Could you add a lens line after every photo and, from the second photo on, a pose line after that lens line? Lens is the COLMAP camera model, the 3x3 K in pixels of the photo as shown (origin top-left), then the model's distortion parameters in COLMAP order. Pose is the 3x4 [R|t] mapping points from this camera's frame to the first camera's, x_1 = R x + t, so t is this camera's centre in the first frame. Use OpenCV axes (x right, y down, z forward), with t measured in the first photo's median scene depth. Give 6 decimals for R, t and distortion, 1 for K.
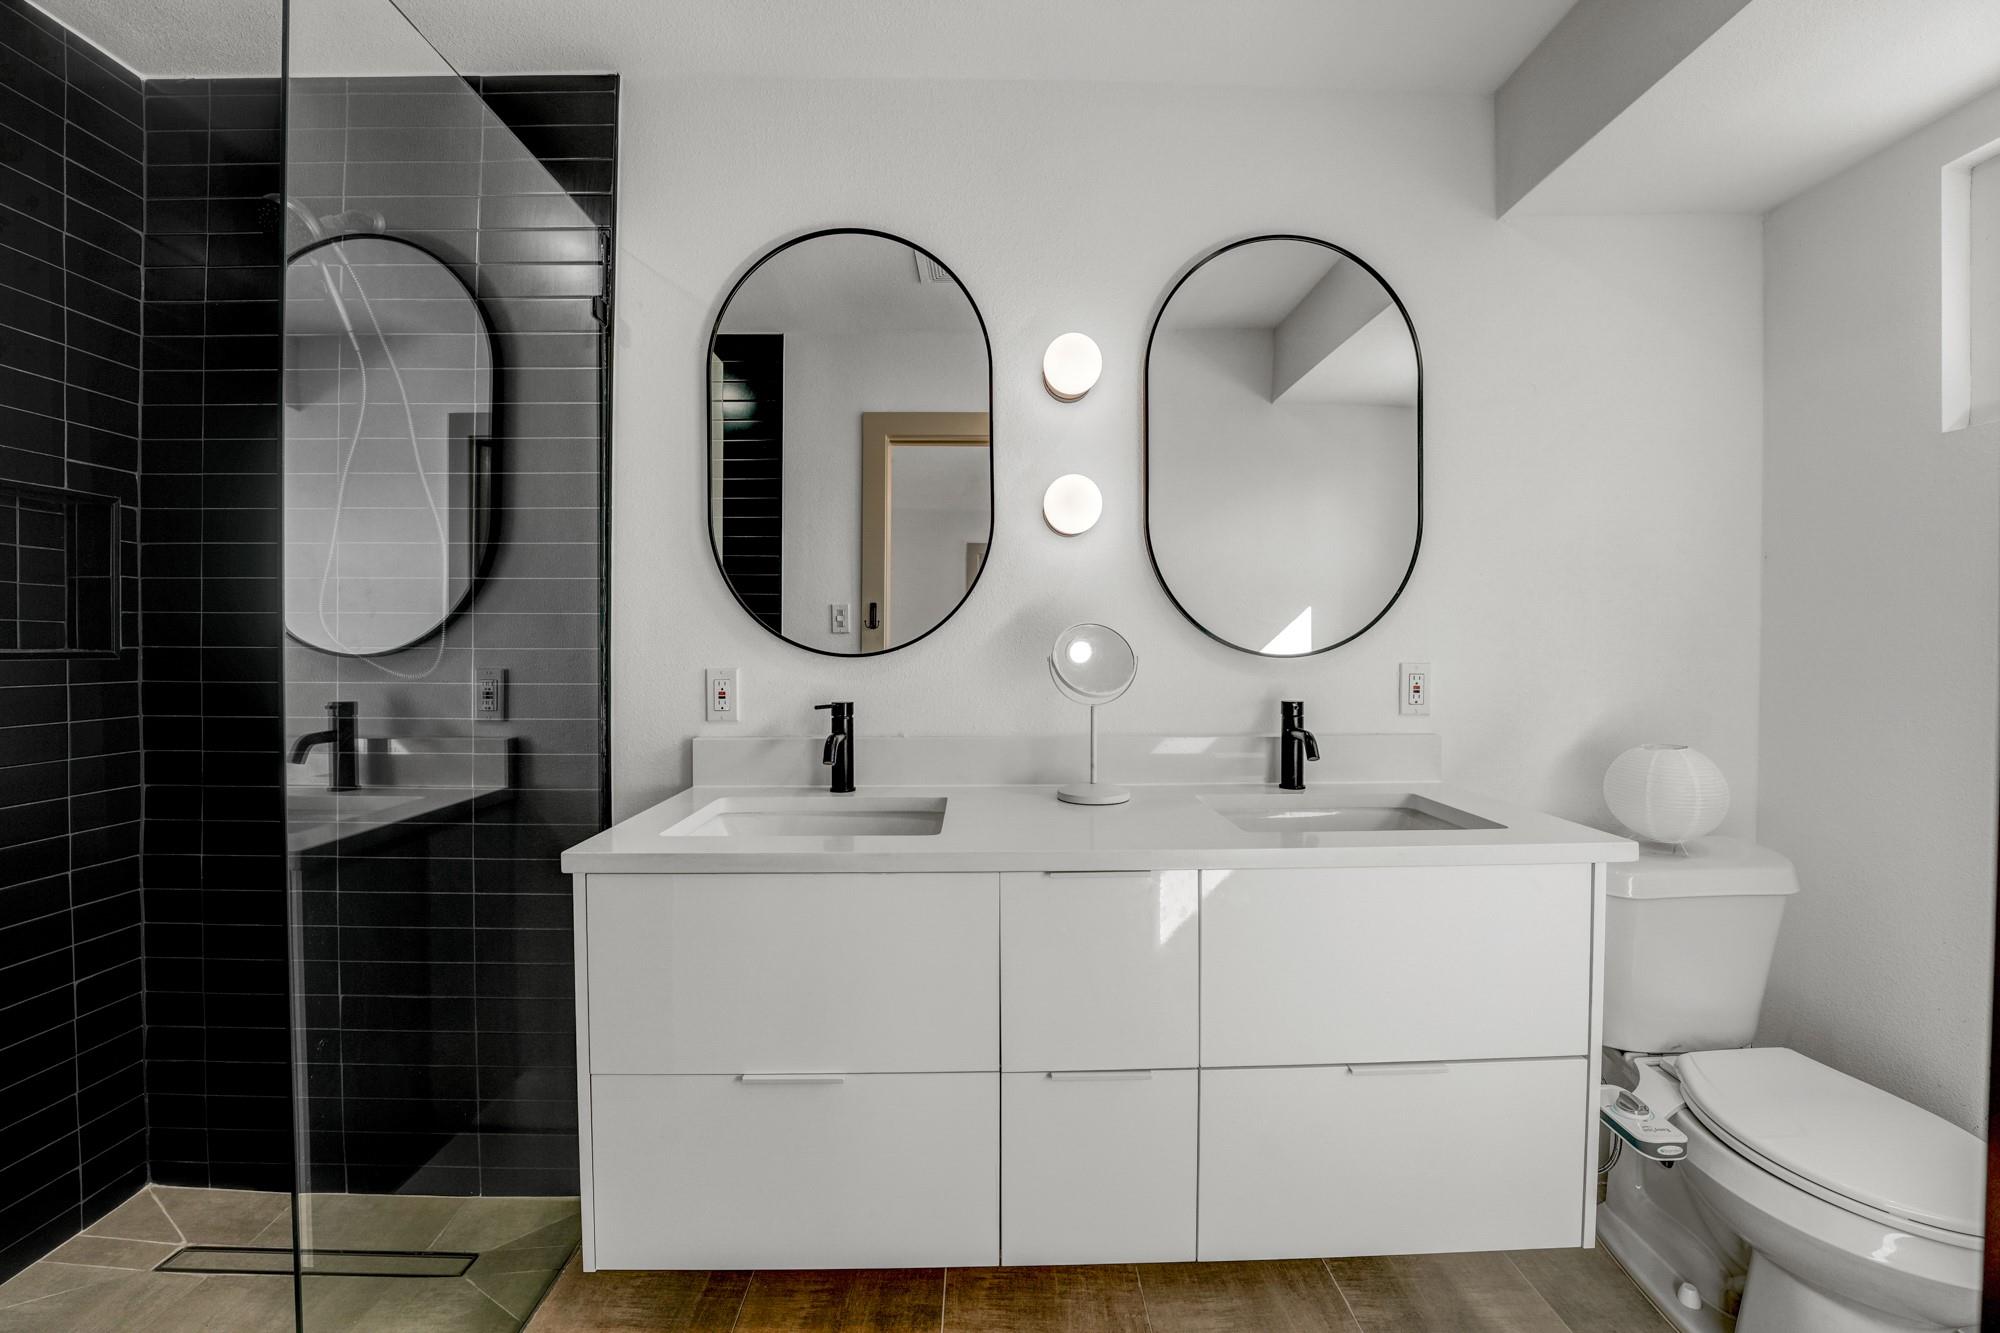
lens RADIAL K [[809.8, 0, 997.0], [0, 809.8, 653.3], [0, 0, 1]] dist [-0.023668, 0.000307]
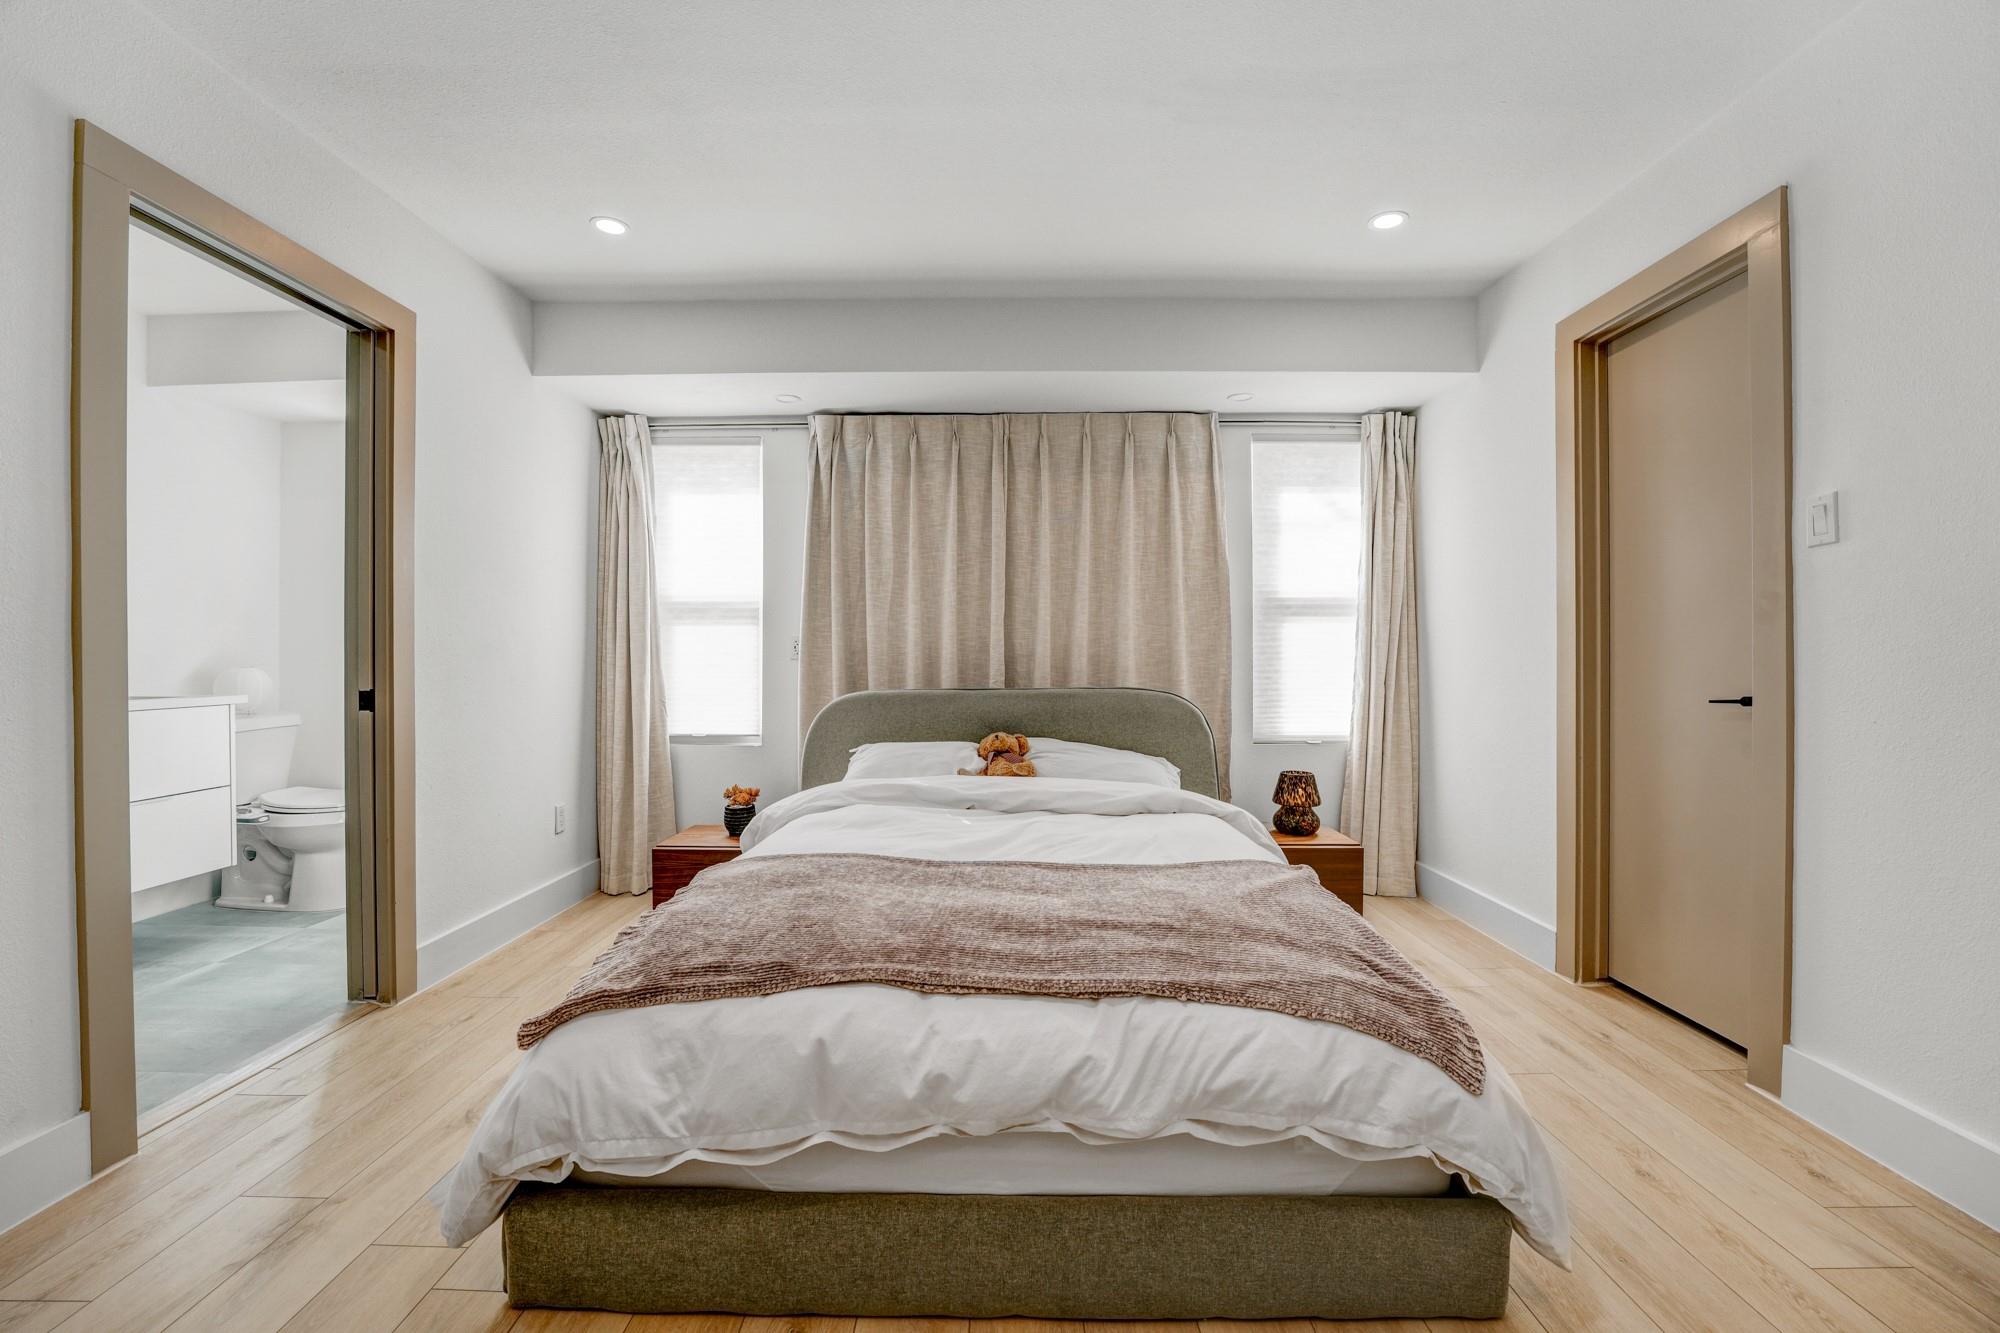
lens RADIAL K [[809.8, 0, 997.0], [0, 809.8, 653.3], [0, 0, 1]] dist [-0.023668, 0.000307]
pose [[0.024052, -0.004528, 0.999700, -1.126736], [0.011602, 0.999924, 0.004250, 0.083265], [-0.999643, 0.011496, 0.024103, -0.978946]]
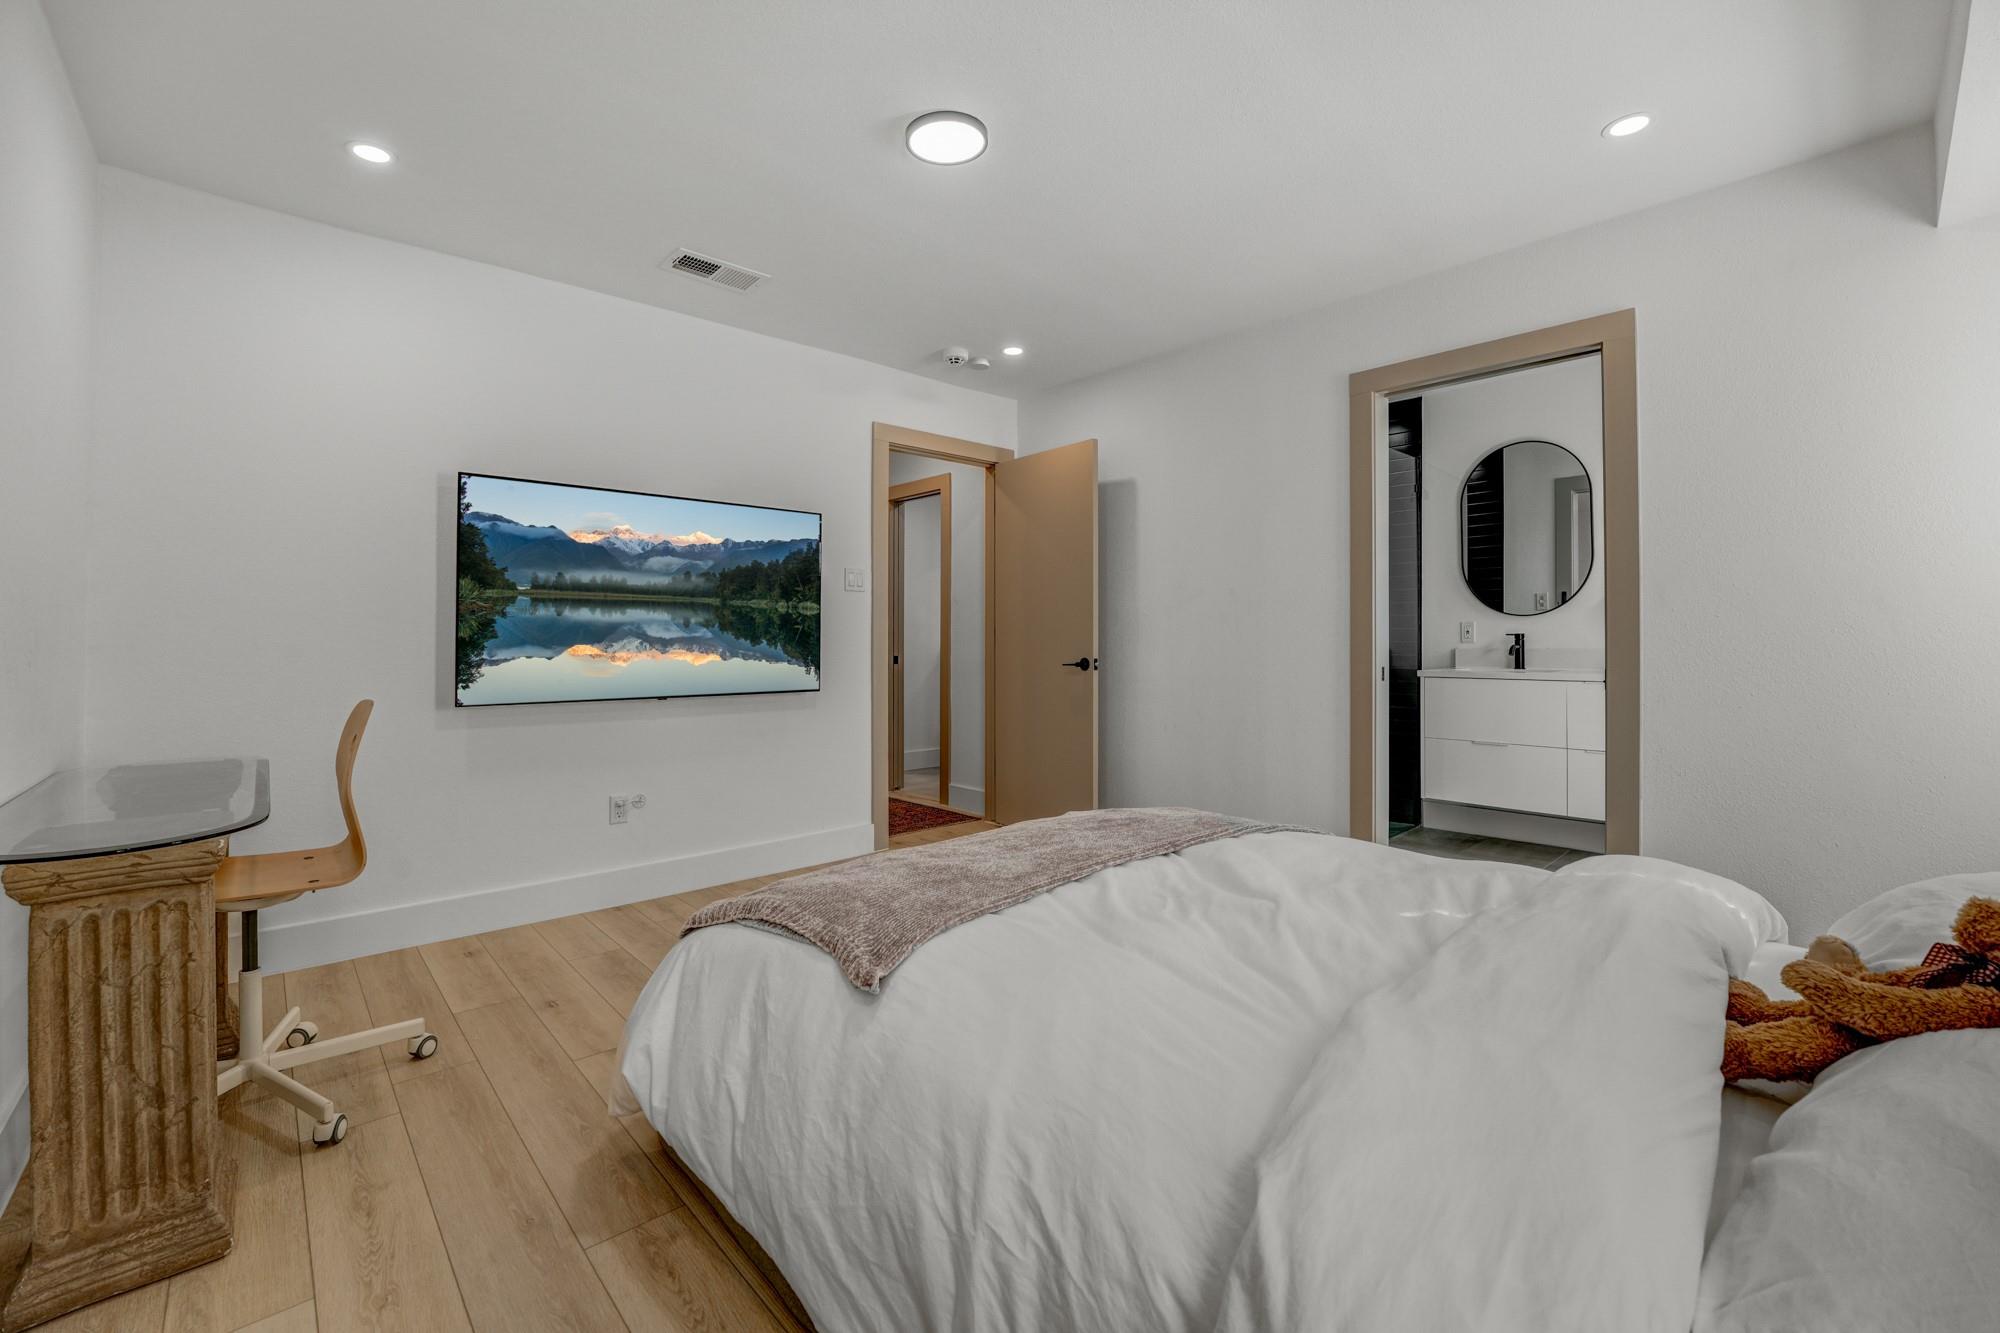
lens RADIAL K [[809.8, 0, 997.0], [0, 809.8, 653.3], [0, 0, 1]] dist [-0.023668, 0.000307]
pose [[0.660975, 0.008145, -0.750364, 0.577780], [-0.003802, 0.999965, 0.007505, 0.105531], [0.750398, -0.002108, 0.660982, -1.784344]]
